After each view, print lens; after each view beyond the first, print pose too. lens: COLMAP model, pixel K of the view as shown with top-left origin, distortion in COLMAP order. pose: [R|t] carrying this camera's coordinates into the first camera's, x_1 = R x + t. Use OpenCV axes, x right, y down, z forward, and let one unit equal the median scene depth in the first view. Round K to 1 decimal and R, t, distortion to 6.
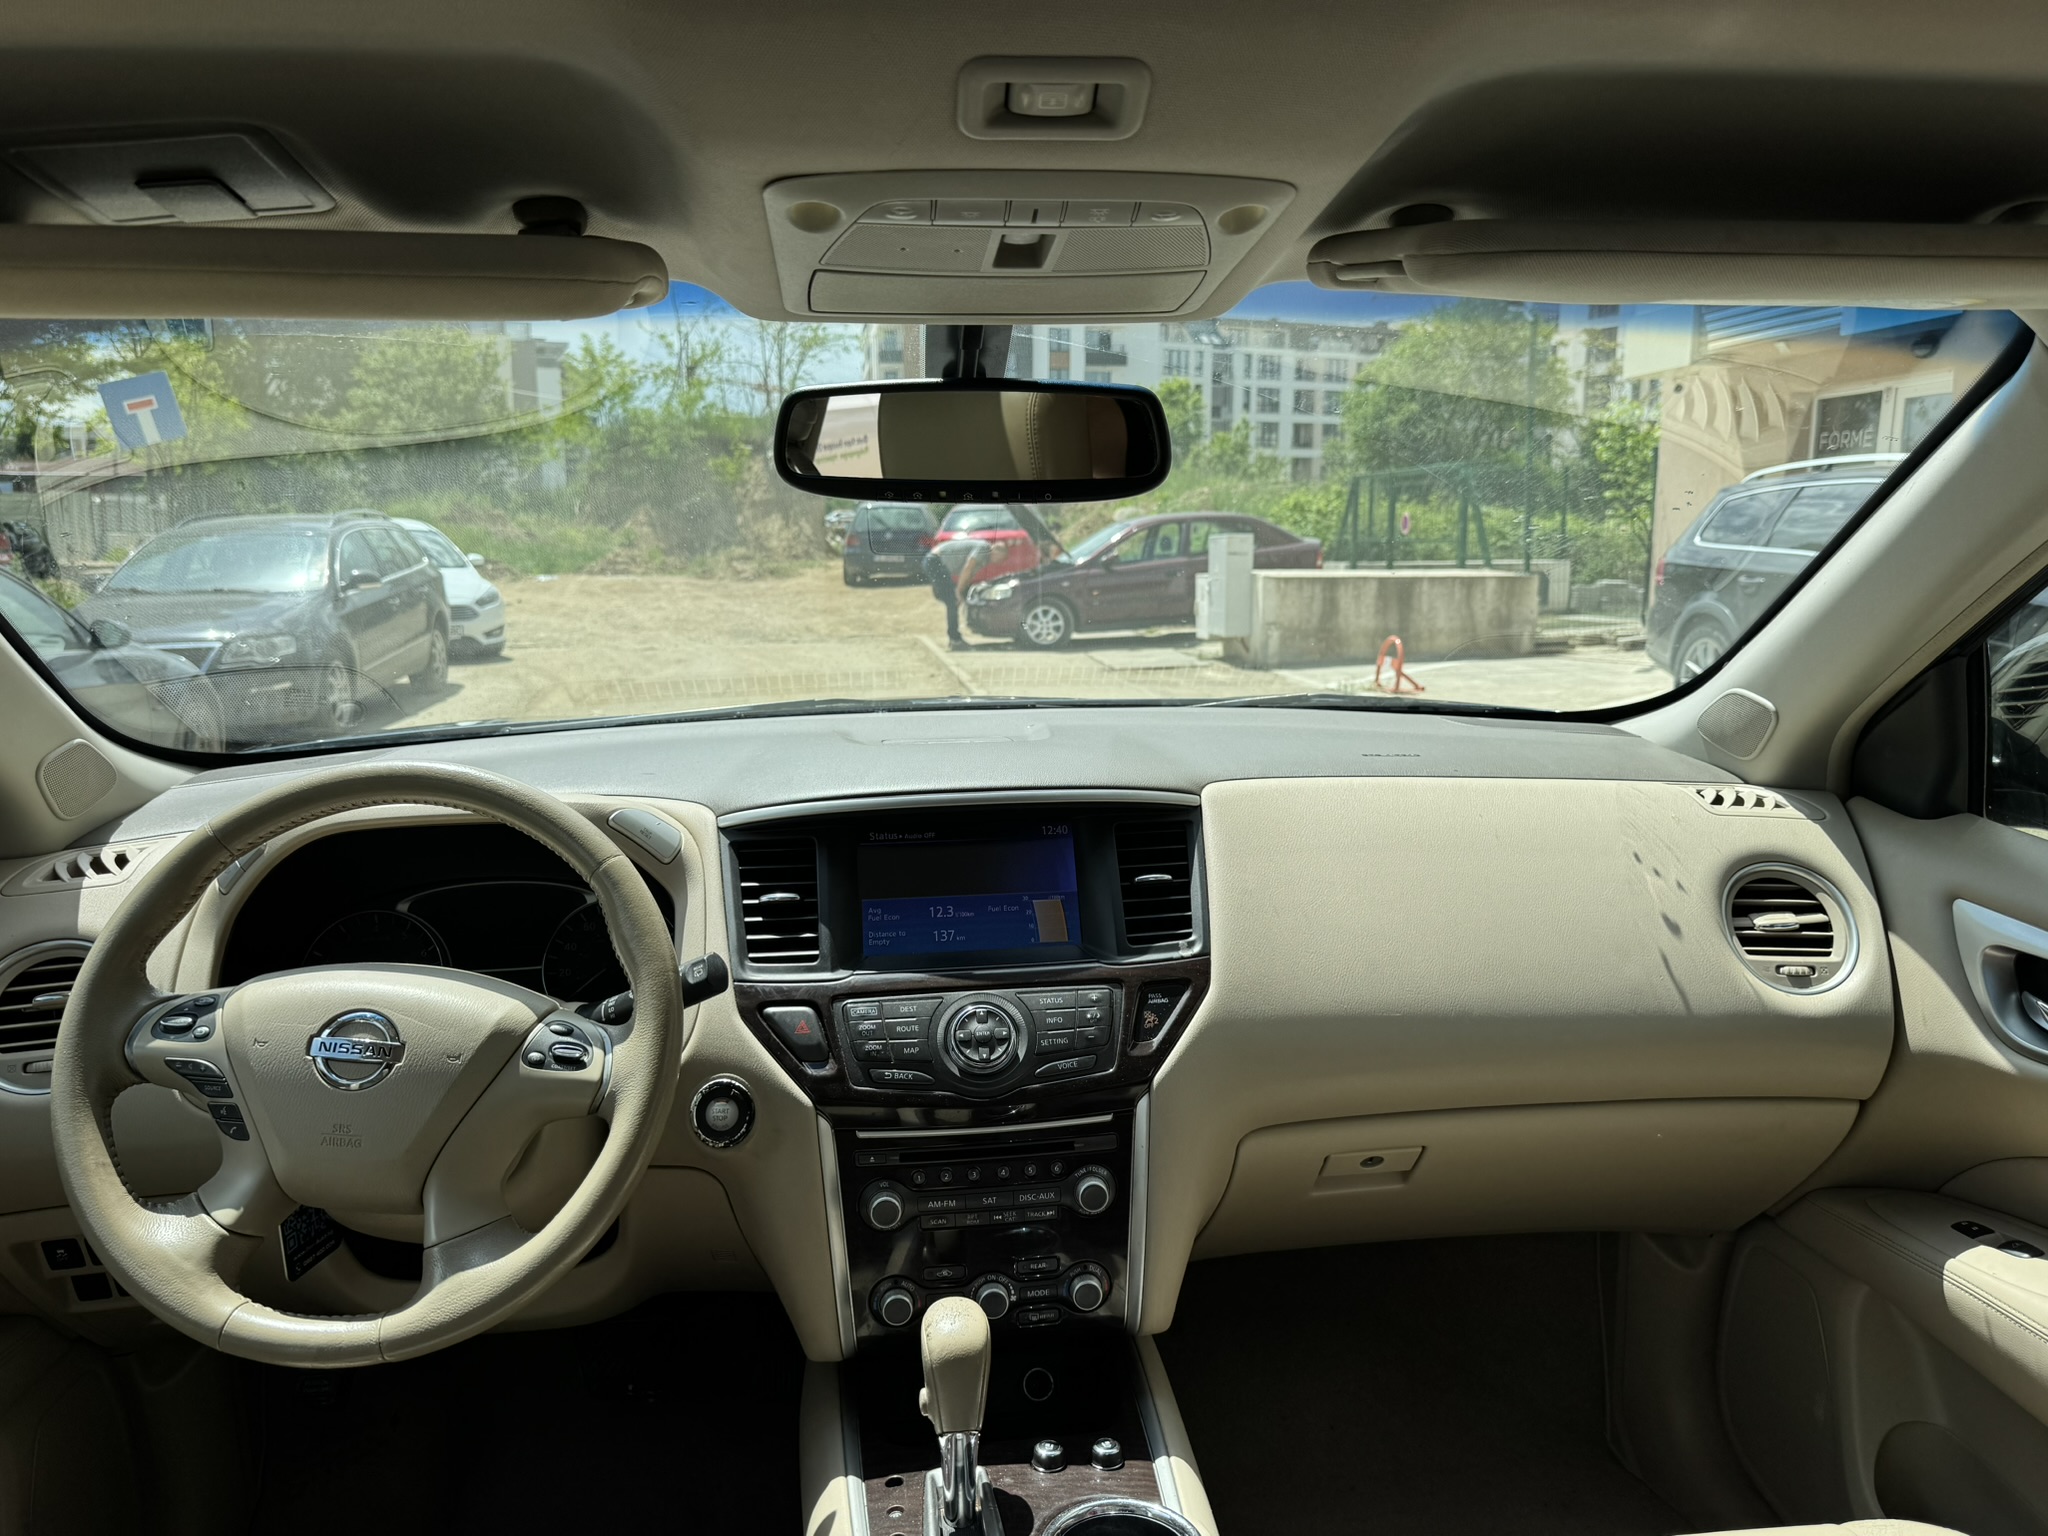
lens RADIAL K [[1450.9, 0, 1025.3], [0, 1450.9, 756.5], [0, 0, 1]] dist [0.107481, -0.119402]
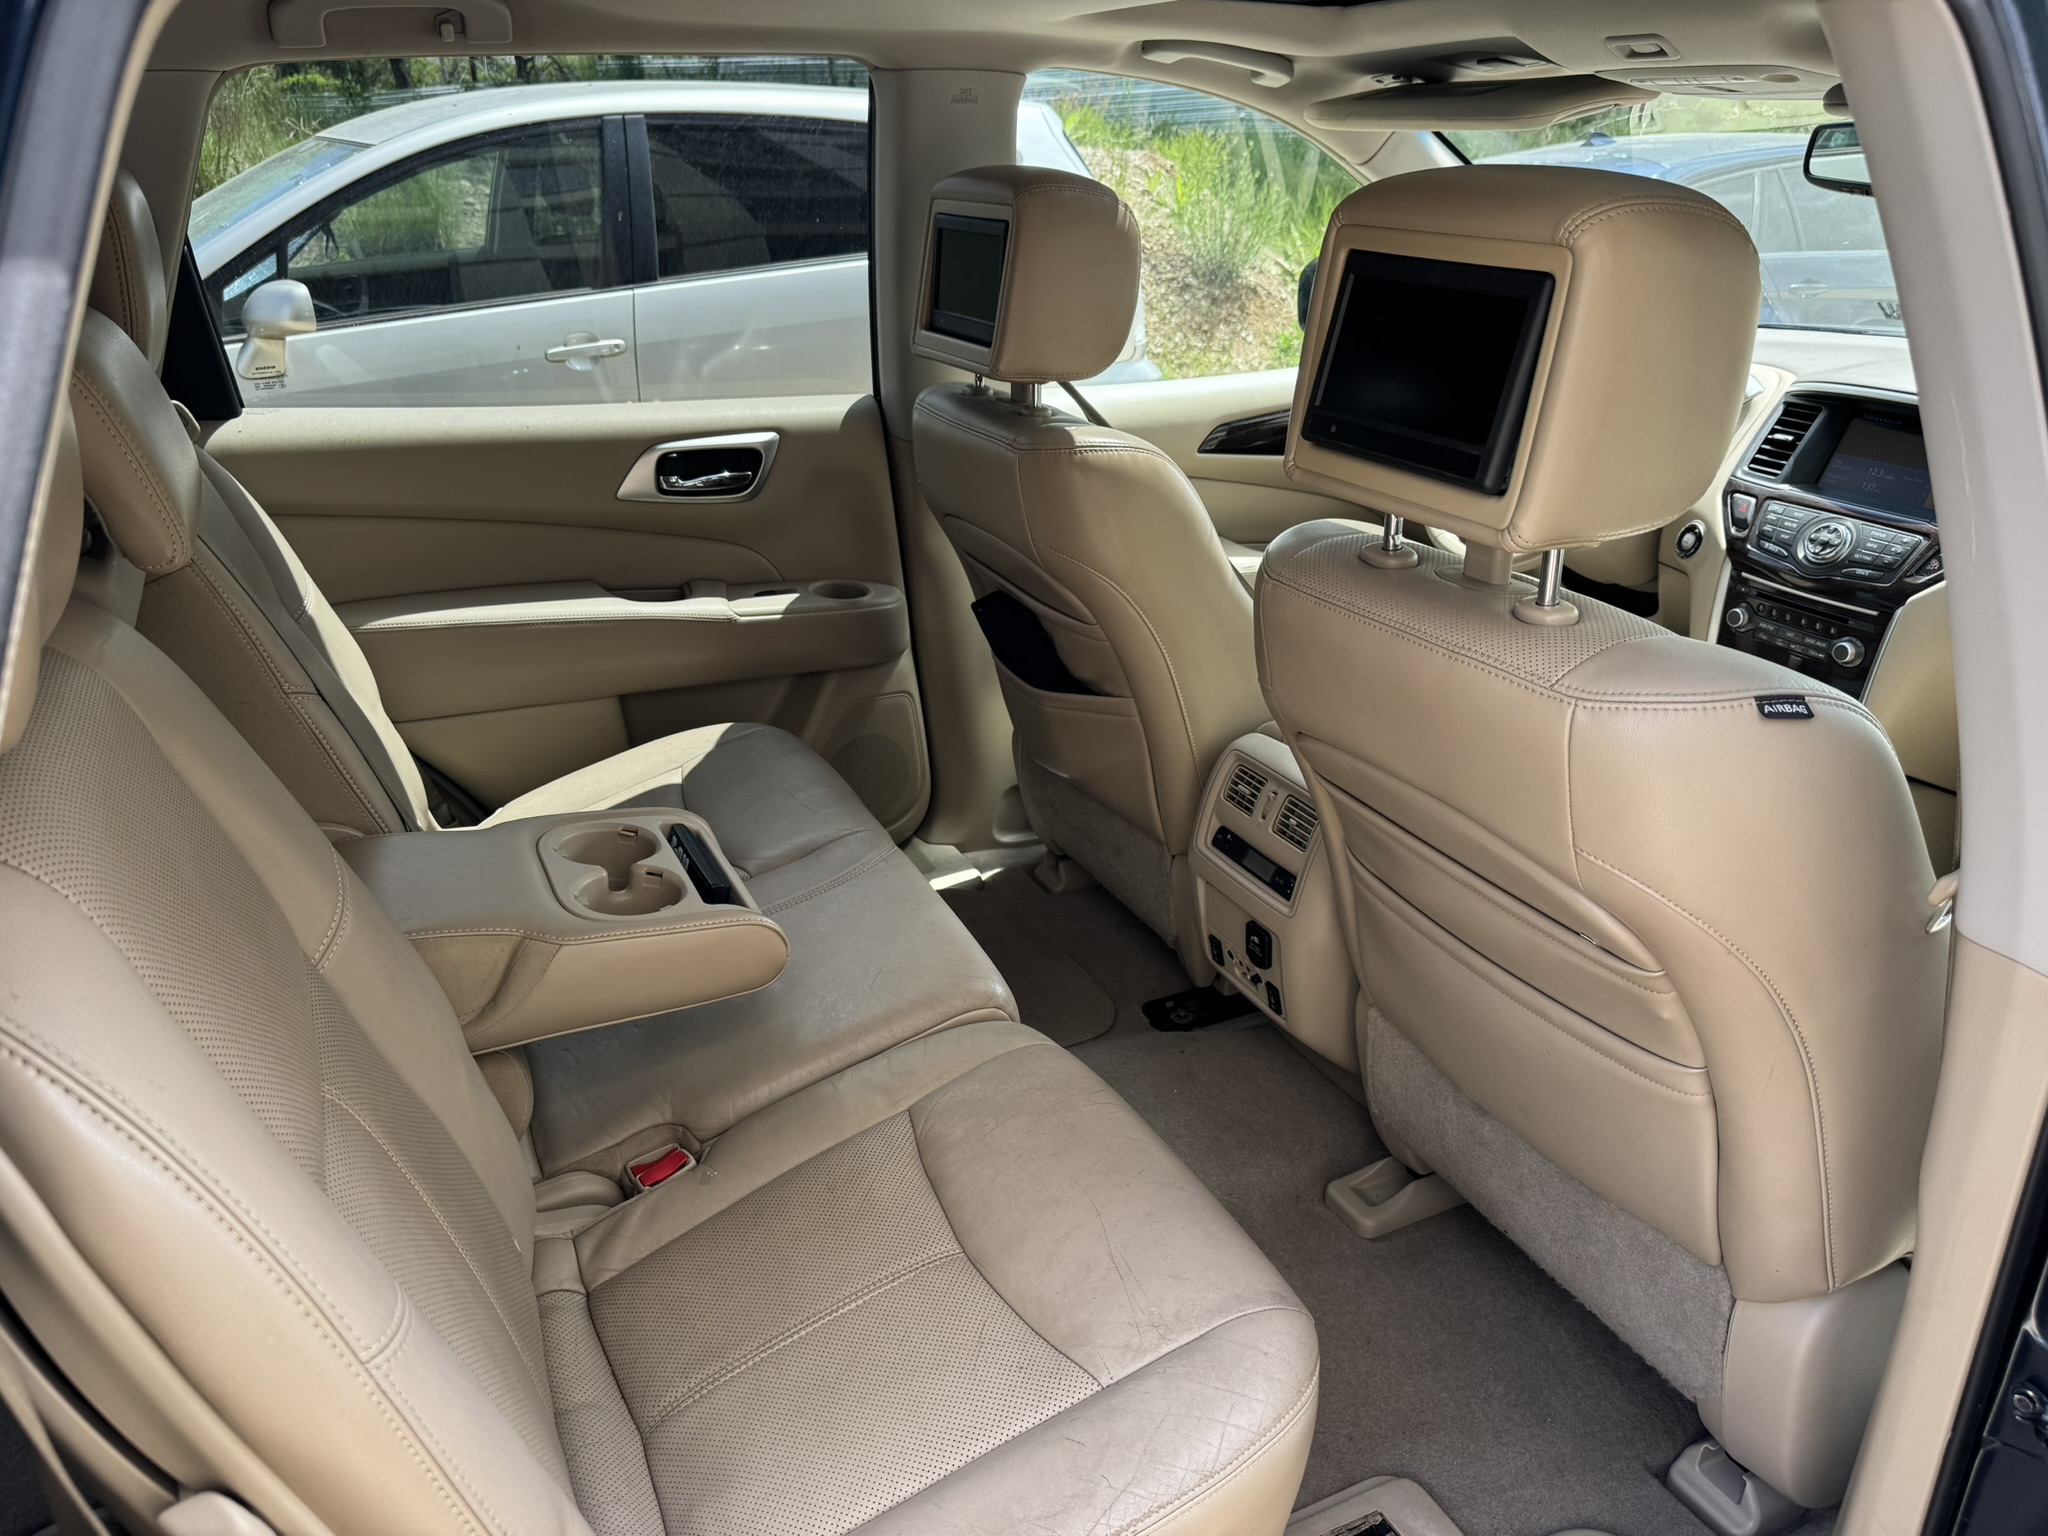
lens RADIAL K [[1440.9, 0, 1024.0], [0, 1440.9, 768.0], [0, 0, 1]] dist [0.008349, -0.003023]
pose [[0.326844, 0.395737, -0.858234, 1.100167], [-0.148730, 0.918331, 0.366807, -0.032513], [0.933302, 0.007757, 0.359009, -0.395413]]
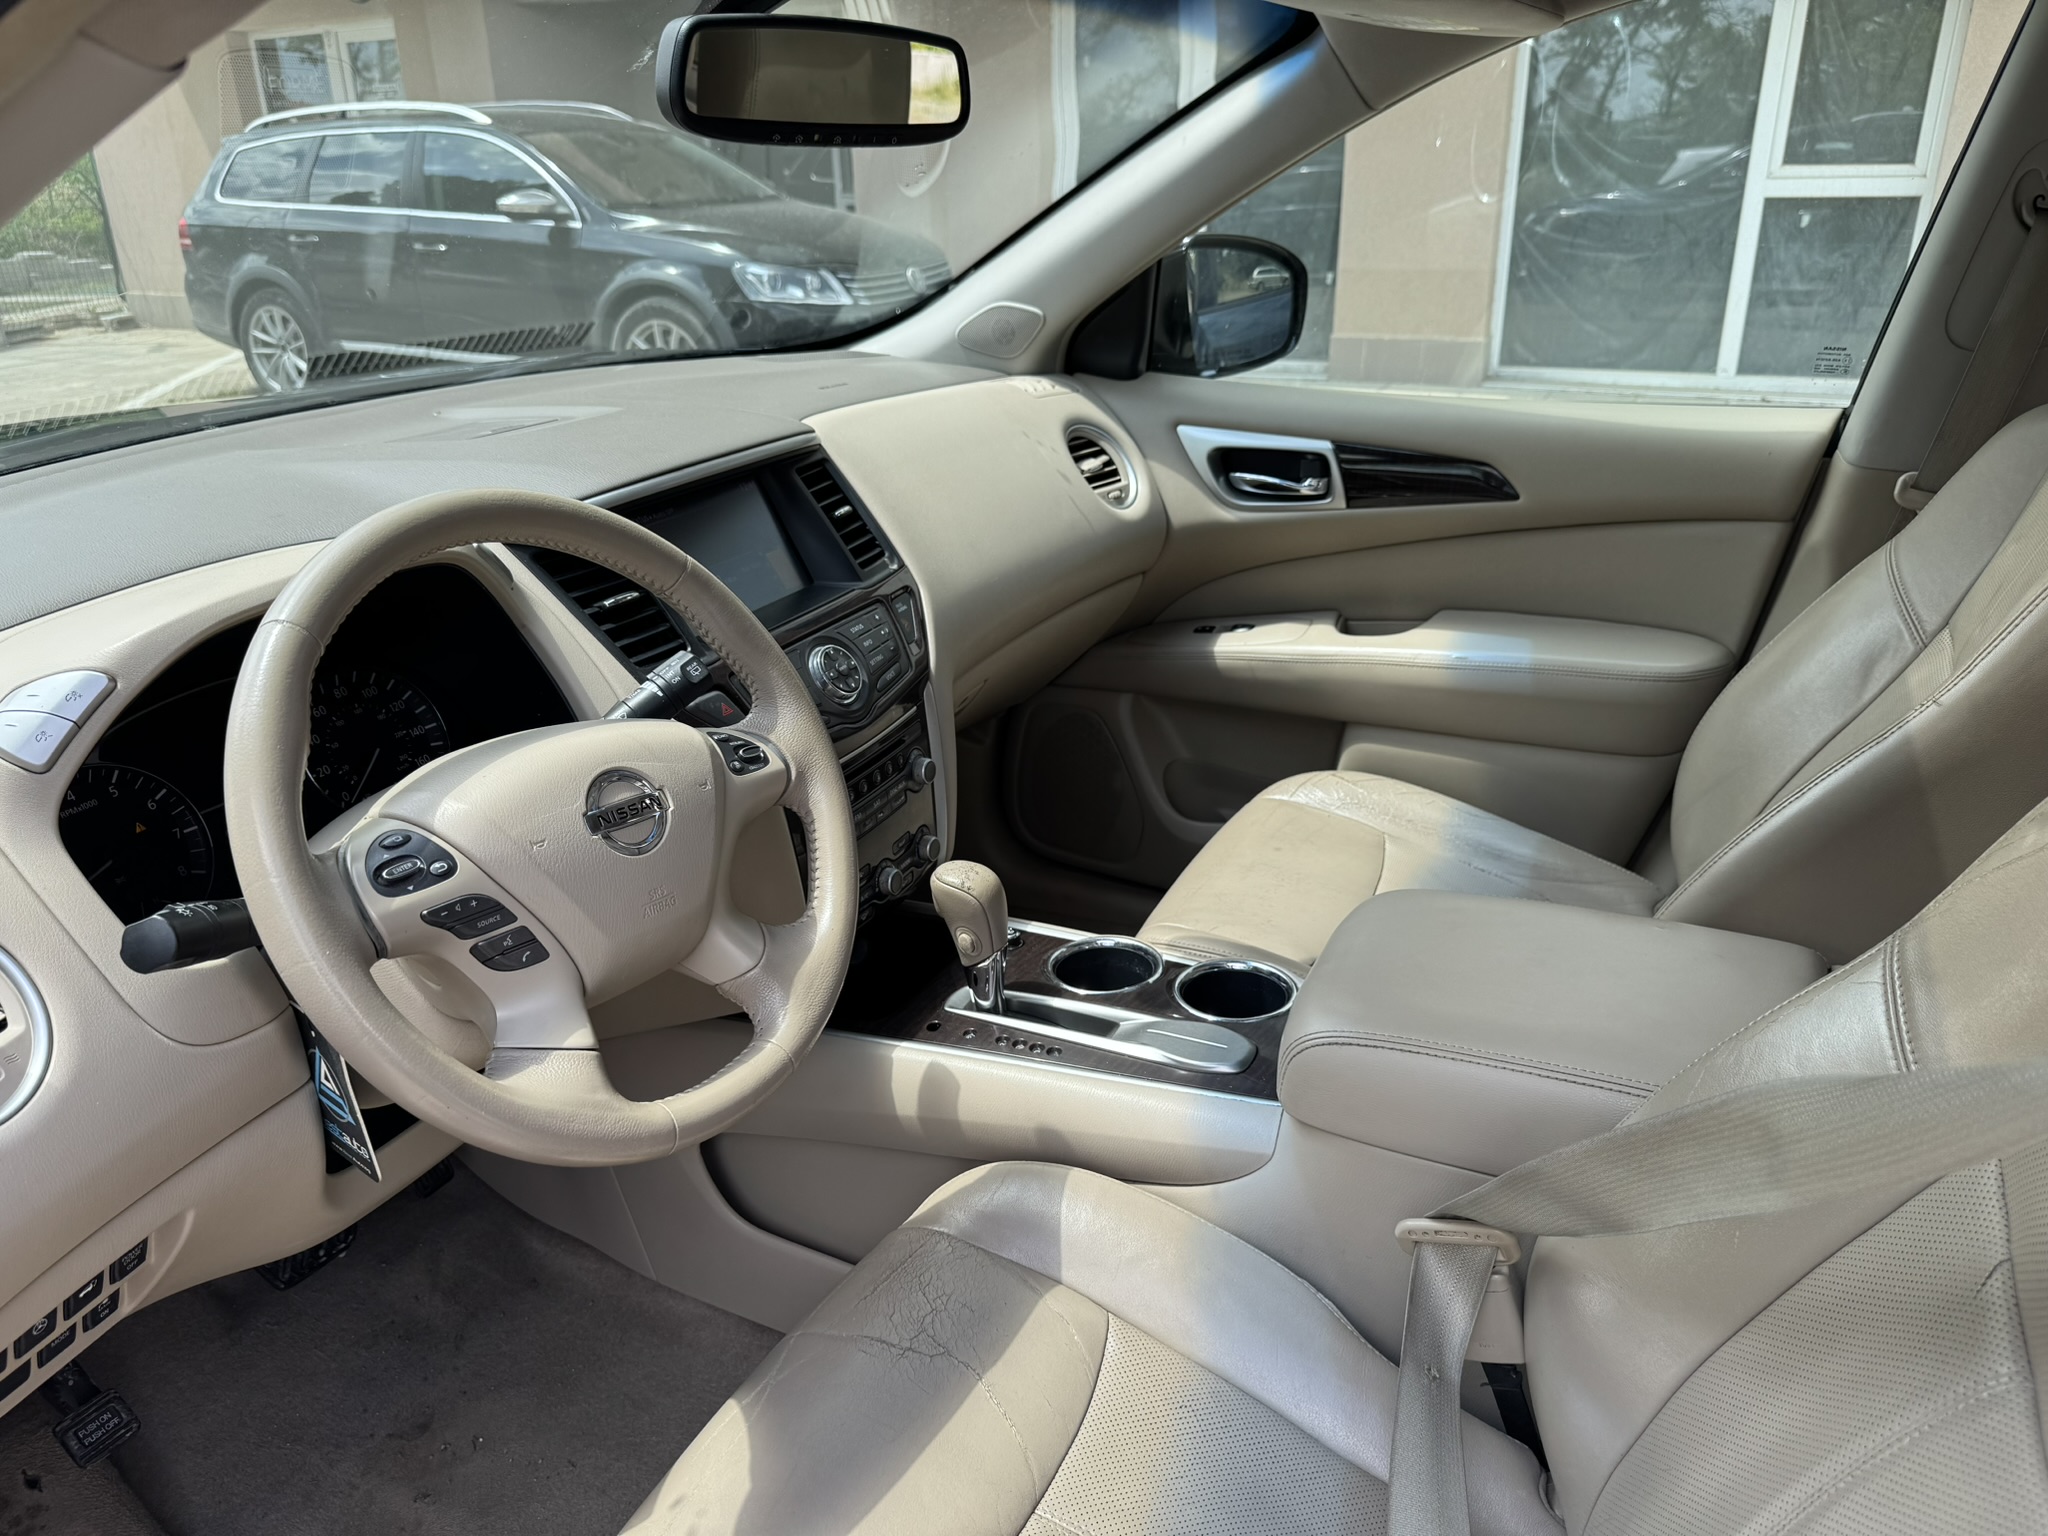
lens RADIAL K [[1450.9, 0, 1025.3], [0, 1450.9, 756.5], [0, 0, 1]] dist [0.107481, -0.119402]
pose [[0.555945, -0.319025, 0.767560, -0.755021], [0.148087, 0.946656, 0.286204, -0.038495], [-0.817921, -0.045448, 0.573532, 0.234165]]
